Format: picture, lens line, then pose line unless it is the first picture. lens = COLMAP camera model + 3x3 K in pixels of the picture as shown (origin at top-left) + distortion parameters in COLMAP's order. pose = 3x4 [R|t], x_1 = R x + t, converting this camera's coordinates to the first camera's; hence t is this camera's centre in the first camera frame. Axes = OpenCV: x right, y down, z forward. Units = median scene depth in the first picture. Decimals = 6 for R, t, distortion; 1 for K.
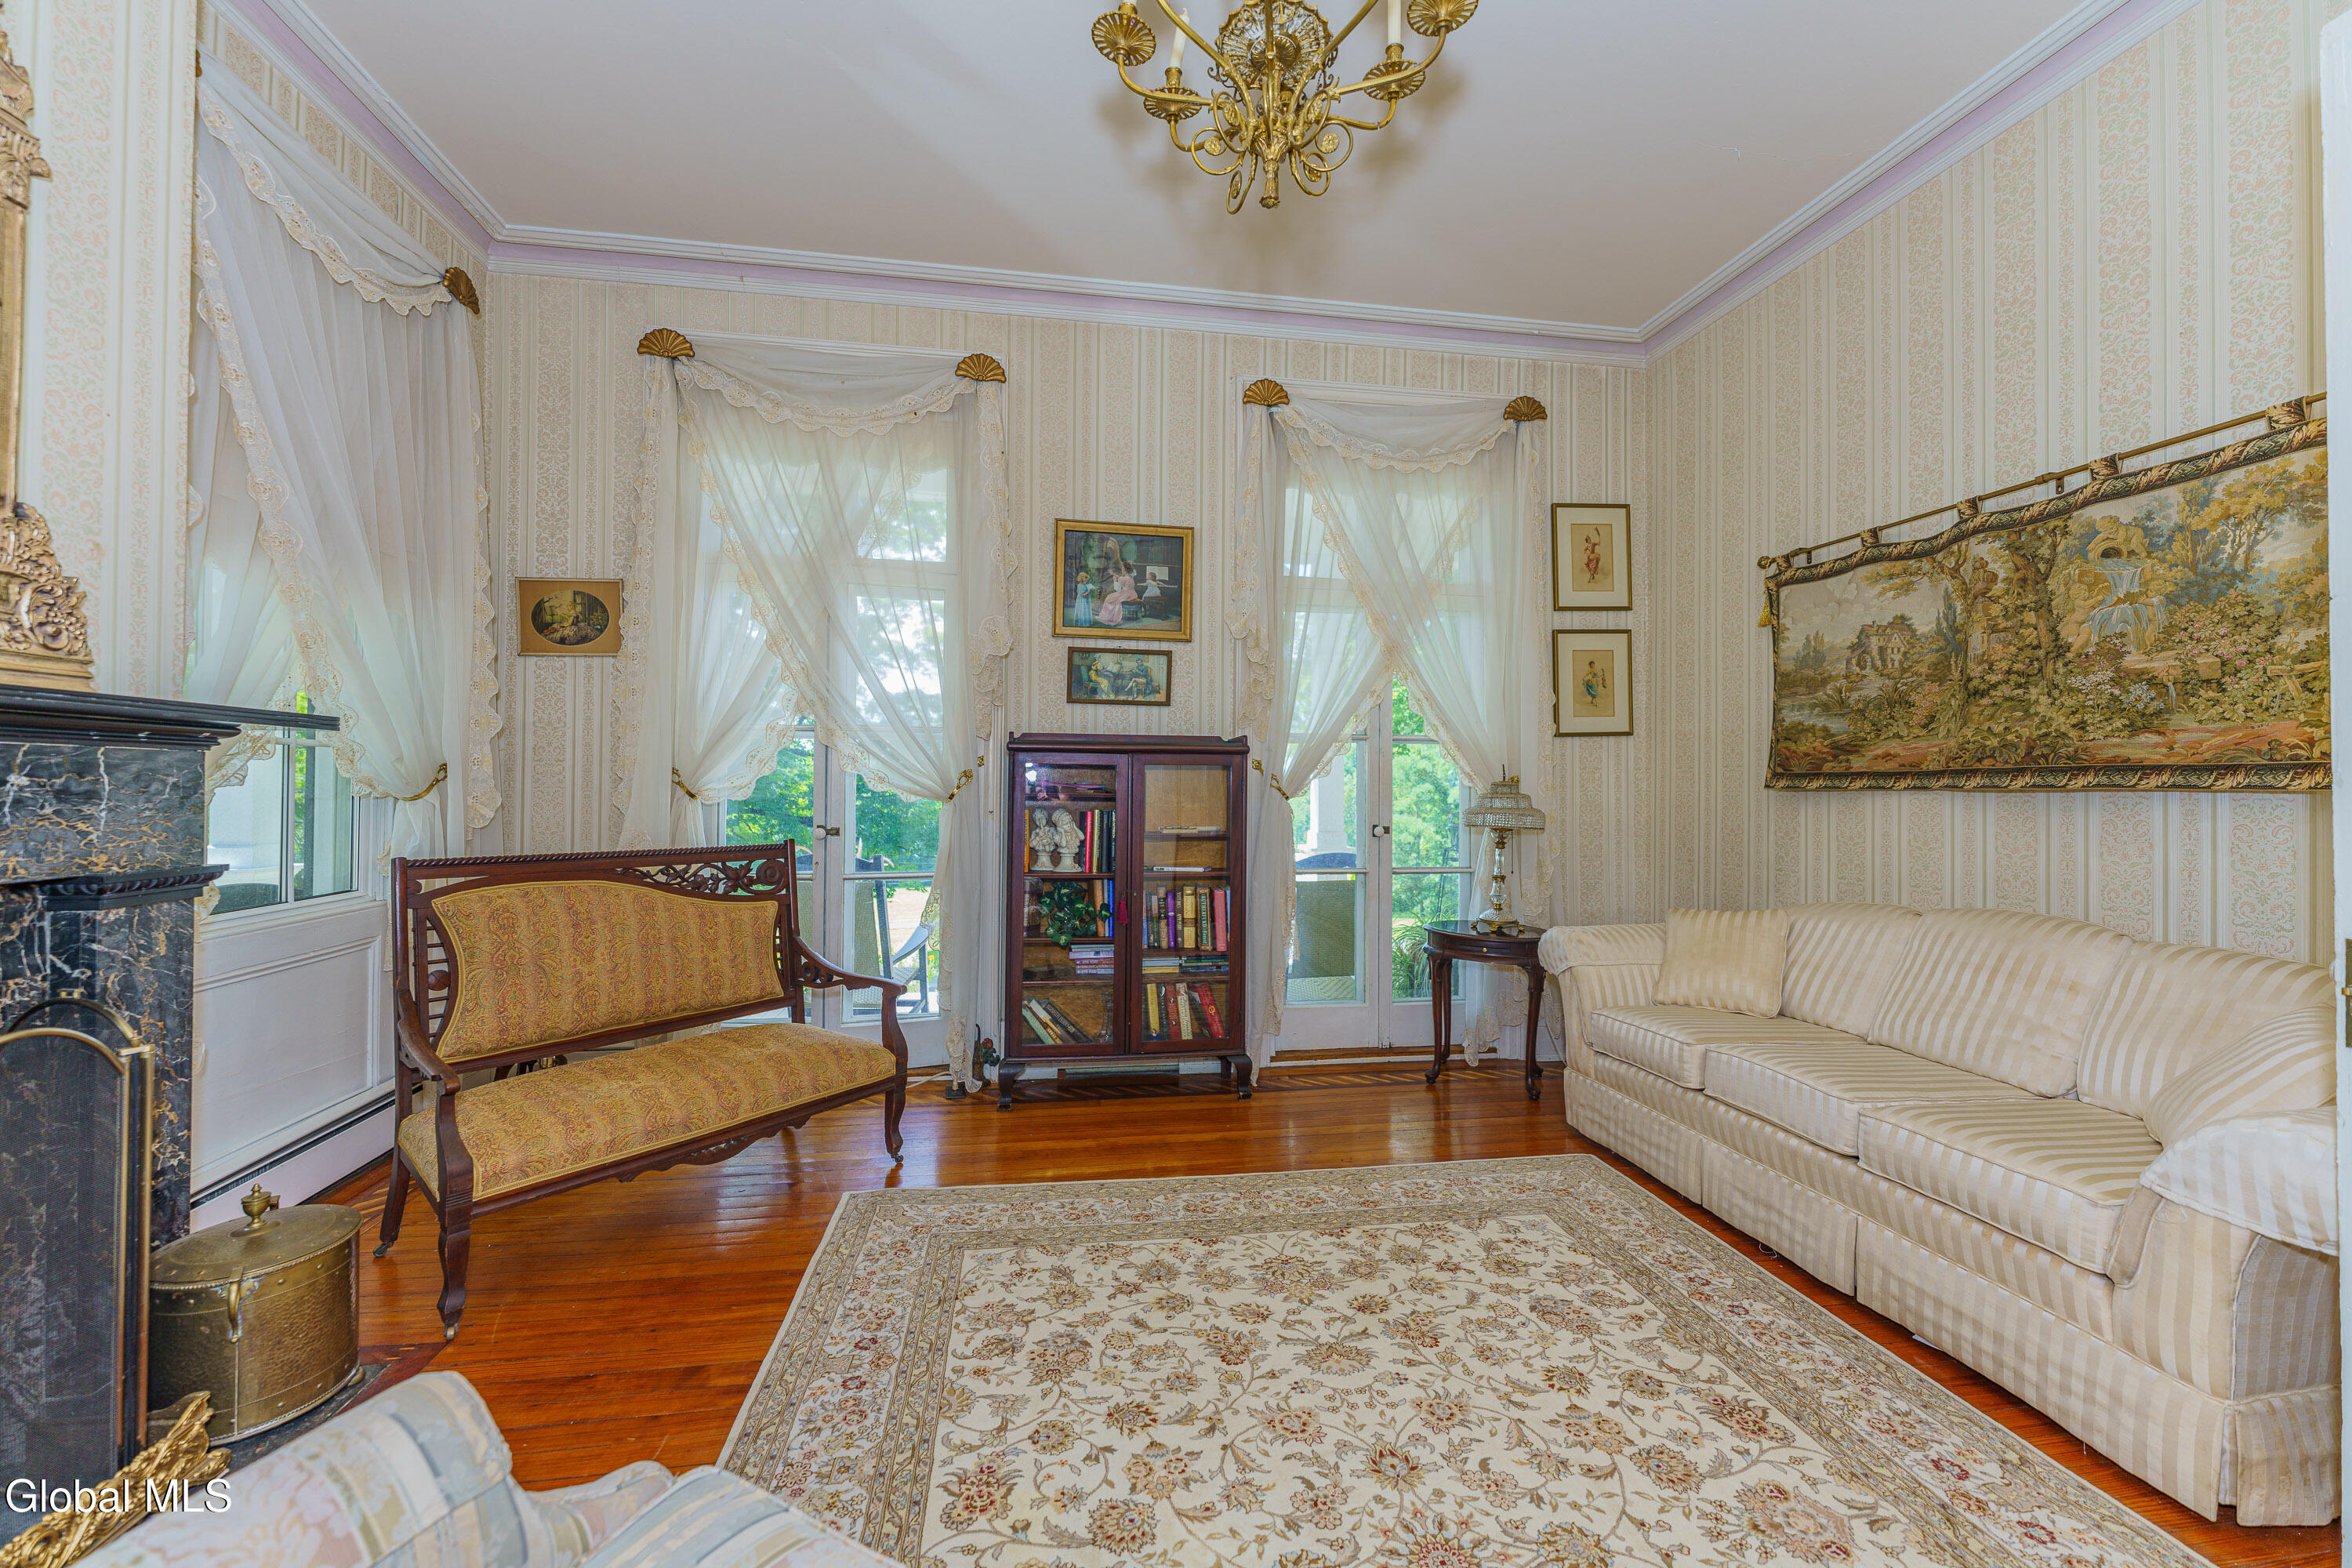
lens RADIAL K [[943.5, 0, 1173.7], [0, 943.5, 775.3], [0, 0, 1]] dist [0.017479, -0.000467]
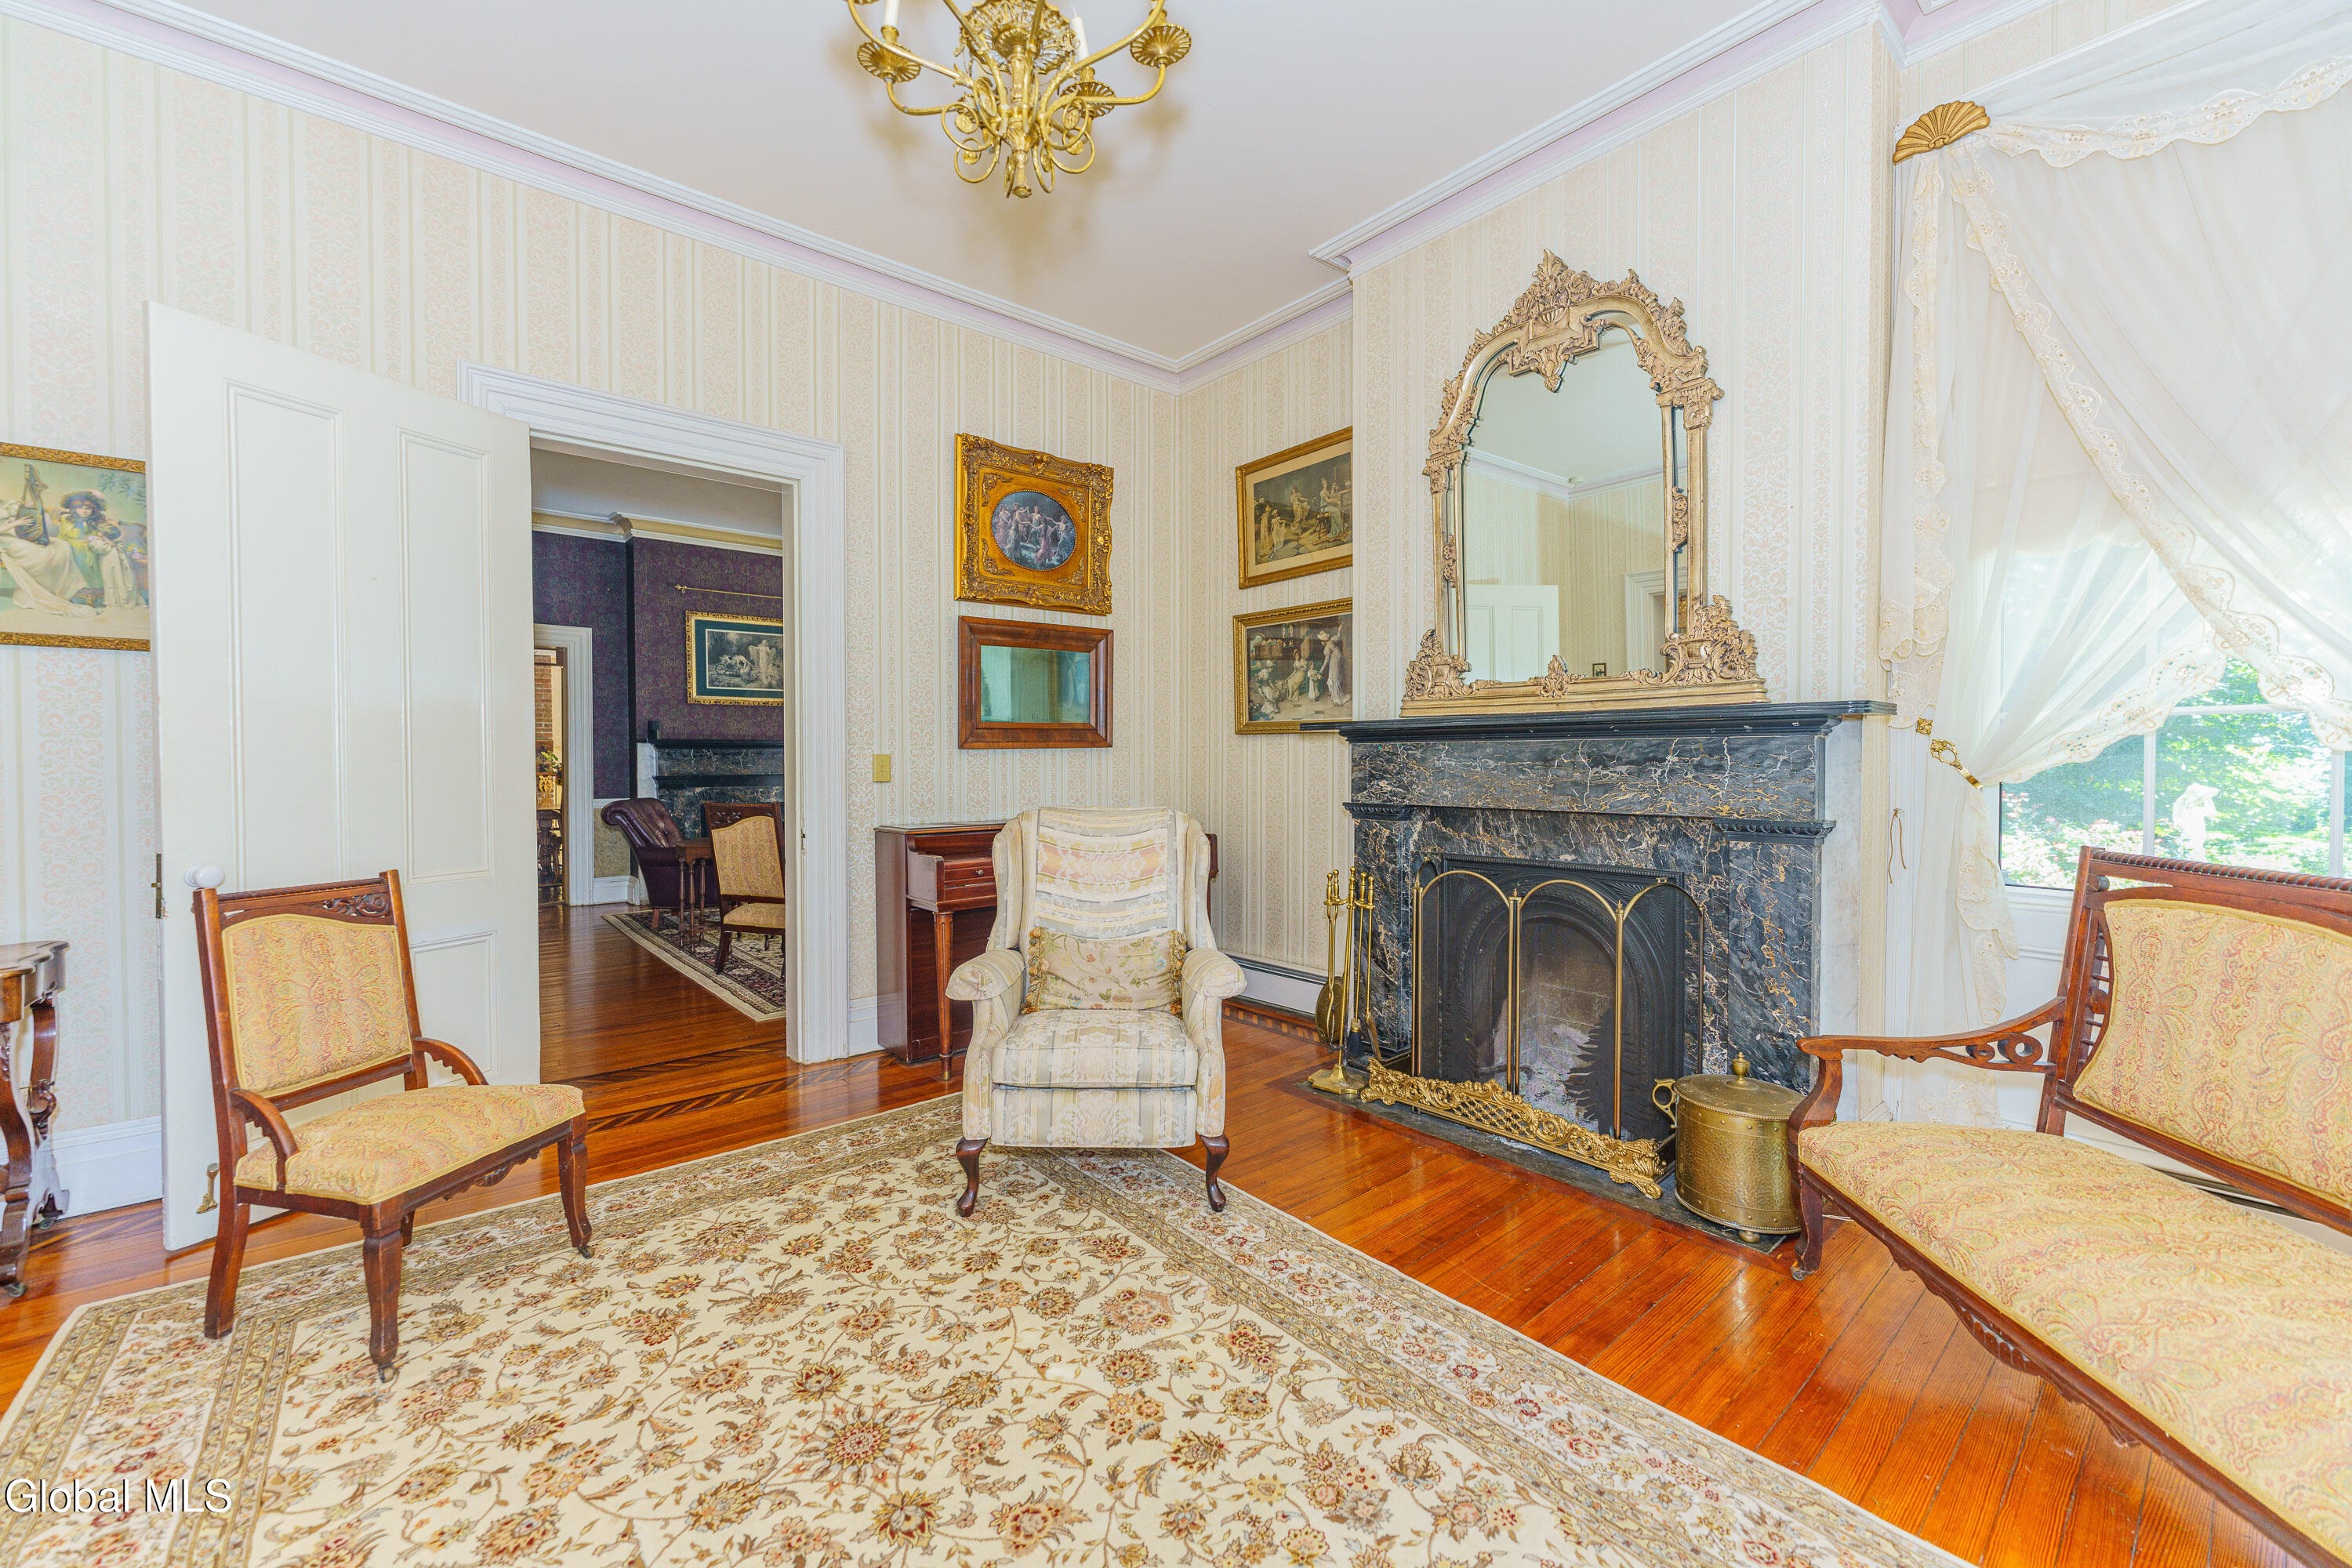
lens RADIAL K [[943.5, 0, 1173.7], [0, 943.5, 775.3], [0, 0, 1]] dist [0.017479, -0.000467]
pose [[-0.856286, 0.004727, -0.516481, 0.464068], [0.003931, 0.999989, 0.002634, 0.025024], [0.516488, 0.000225, -0.856295, 1.847916]]
